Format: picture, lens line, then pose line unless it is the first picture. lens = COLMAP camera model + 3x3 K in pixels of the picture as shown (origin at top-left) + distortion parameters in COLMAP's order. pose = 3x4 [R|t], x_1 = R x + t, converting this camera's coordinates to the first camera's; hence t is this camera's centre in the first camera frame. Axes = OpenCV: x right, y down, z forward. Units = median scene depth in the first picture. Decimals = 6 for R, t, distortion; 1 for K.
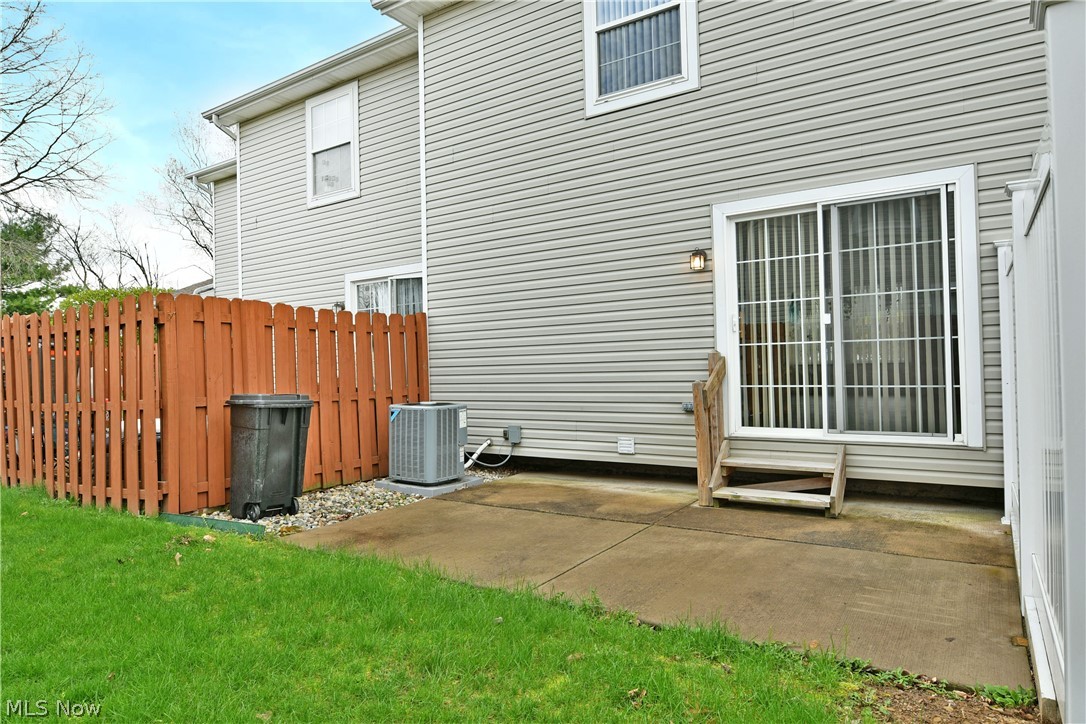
lens RADIAL K [[657.8, 0, 538.0], [0, 657.8, 349.6], [0, 0, 1]] dist [-0.013342, -0.005360]
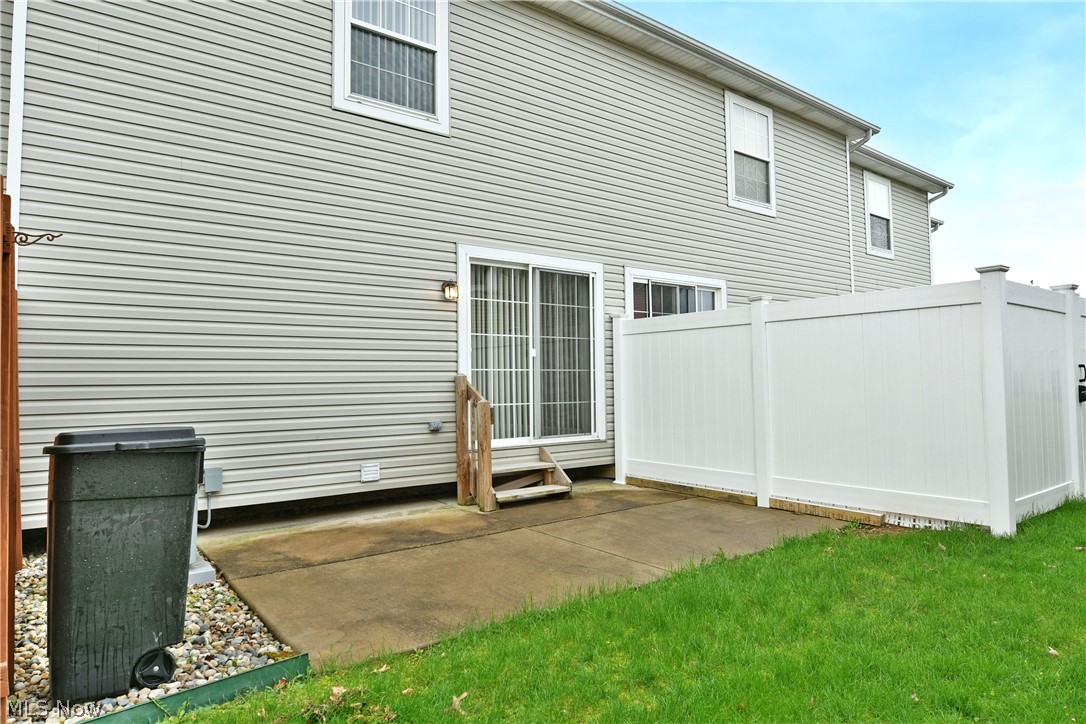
lens RADIAL K [[637.7, 0, 537.9], [0, 637.7, 361.9], [0, 0, 1]] dist [-0.028142, -0.001298]
pose [[0.334356, 0.057865, 0.940669, -0.735399], [-0.012440, 0.998297, -0.056988, 0.042873], [-0.942365, 0.007353, 0.334507, 0.539170]]
